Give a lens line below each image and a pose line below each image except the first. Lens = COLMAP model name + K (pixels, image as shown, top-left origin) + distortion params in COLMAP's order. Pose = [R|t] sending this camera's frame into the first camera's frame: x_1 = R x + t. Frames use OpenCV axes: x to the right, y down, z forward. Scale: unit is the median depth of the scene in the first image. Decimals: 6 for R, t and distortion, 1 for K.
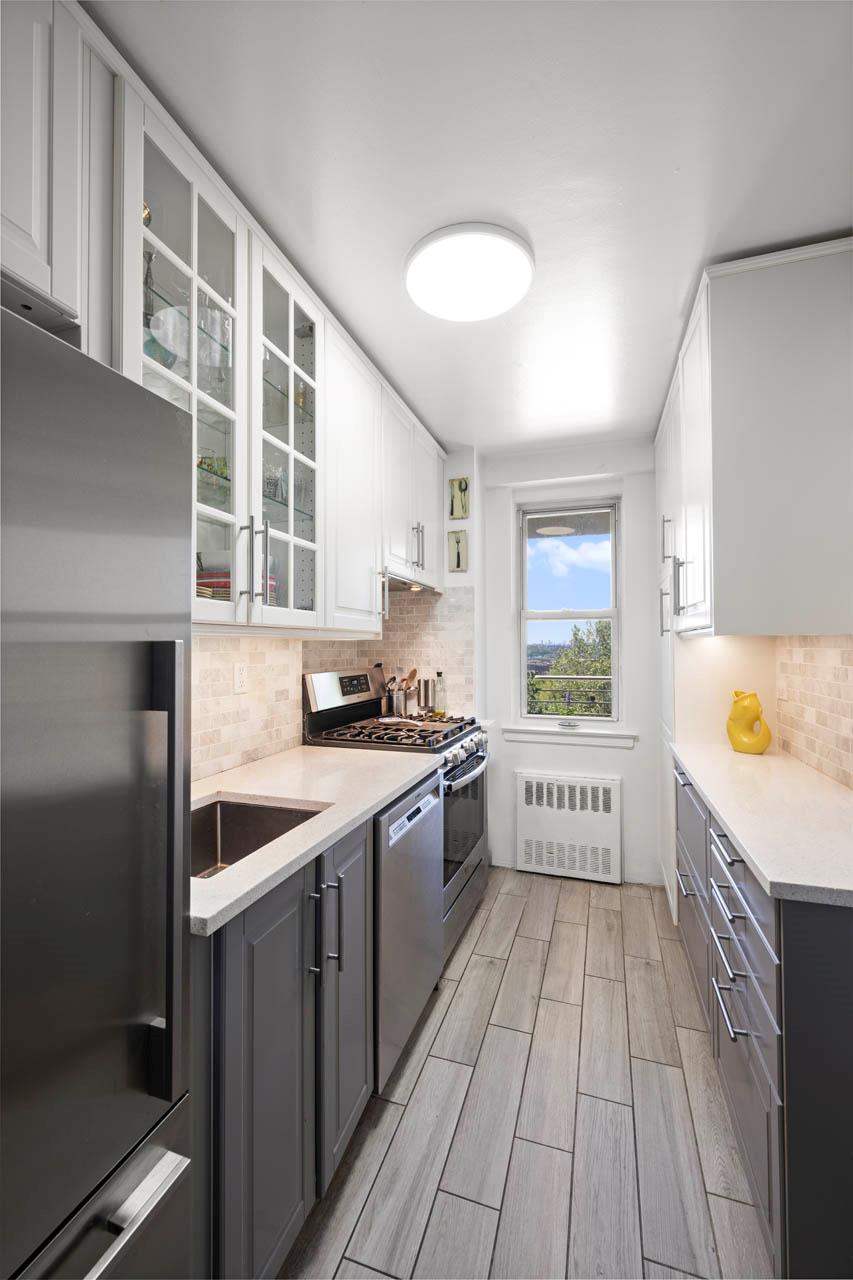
lens RADIAL K [[513.3, 0, 406.8], [0, 513.3, 630.0], [0, 0, 1]] dist [-0.002274, 0.000812]
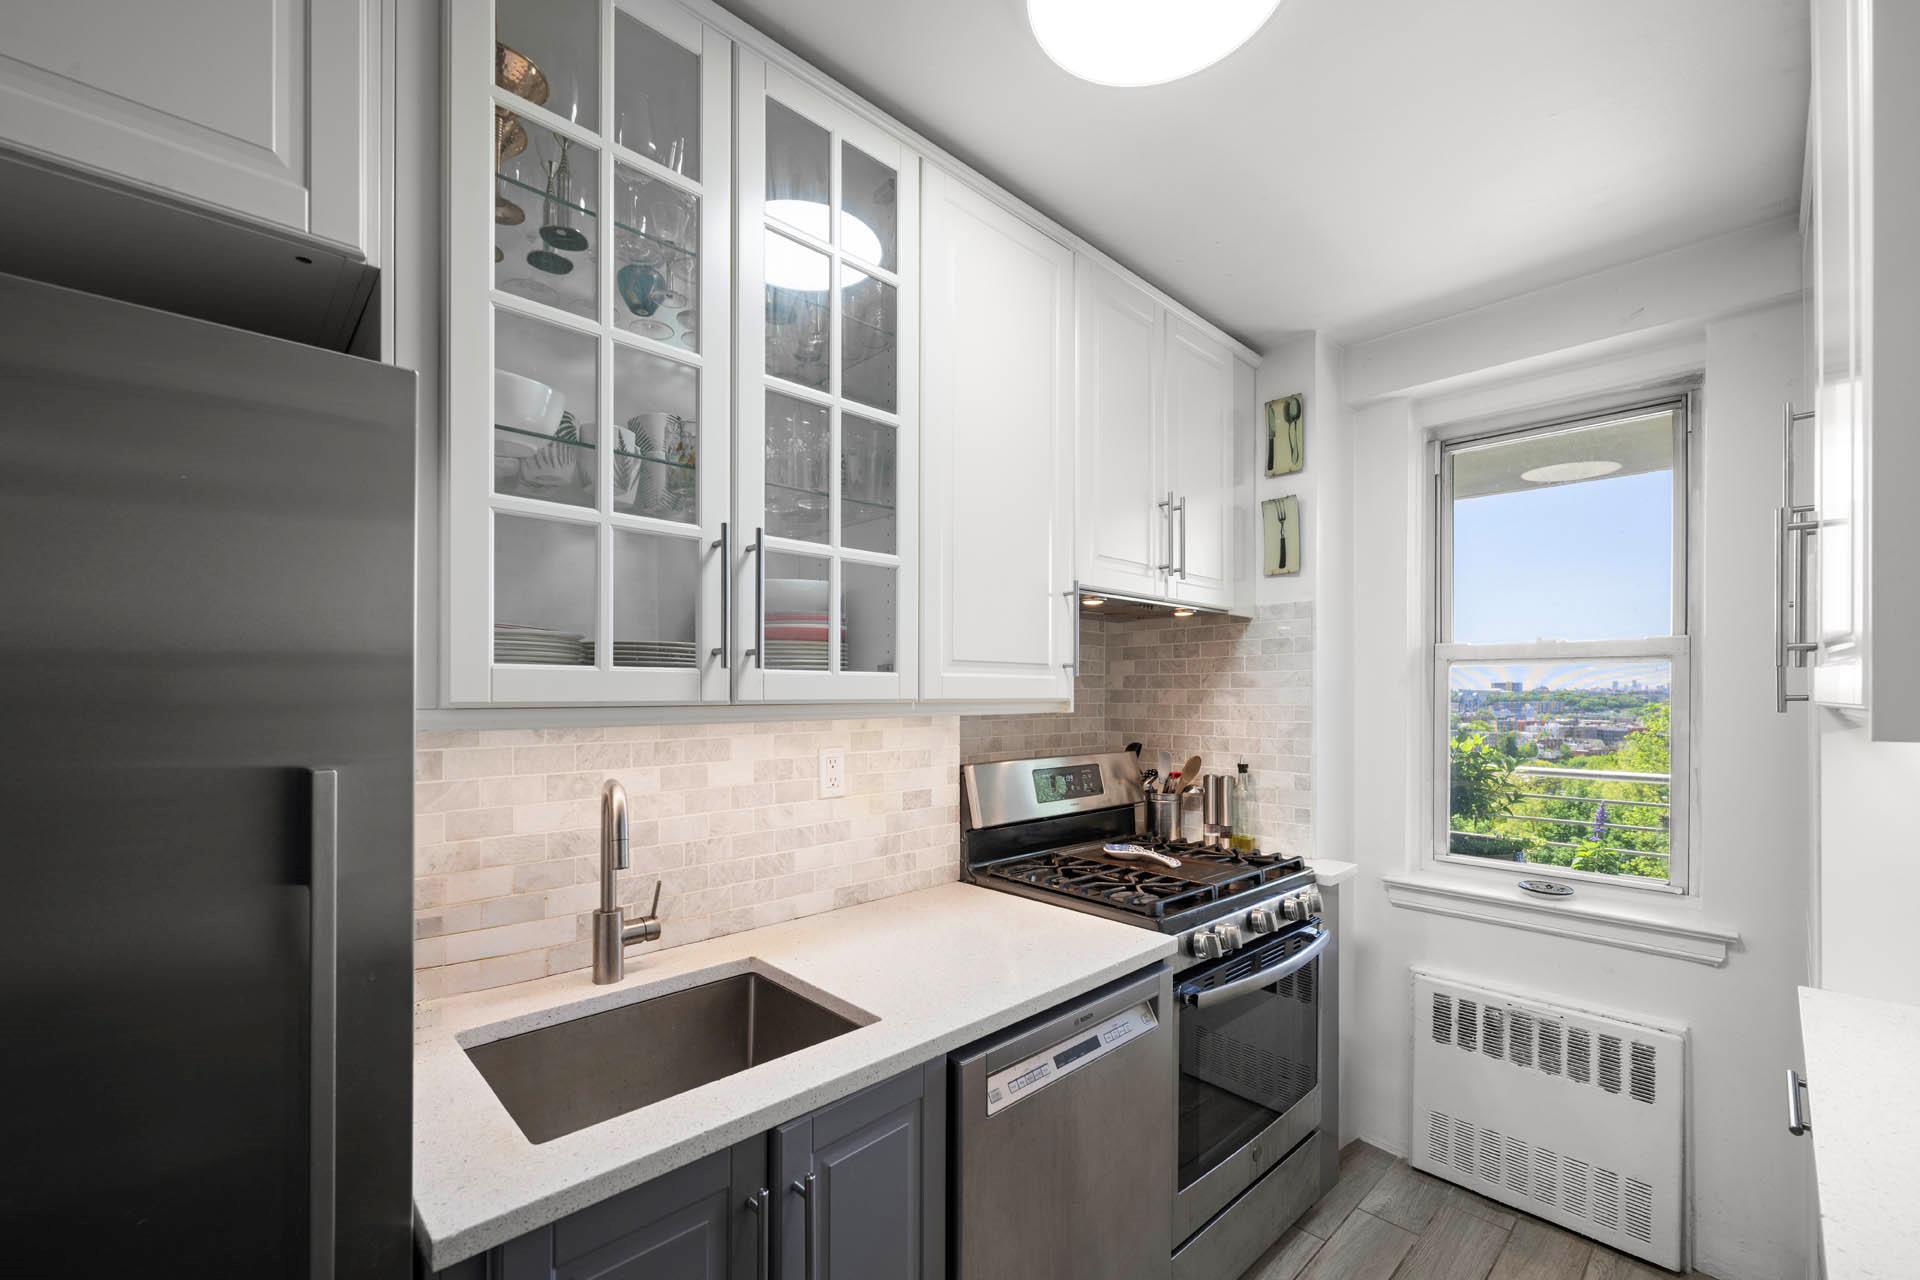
lens RADIAL K [[766.3, 0, 923.1], [0, 766.3, 684.1], [0, 0, 1]] dist [-0.001474, 0.000204]
pose [[0.889769, -0.002687, -0.456403, 0.155427], [0.011906, 0.999779, 0.017323, -0.023755], [0.456255, -0.020847, 0.889605, 0.153362]]
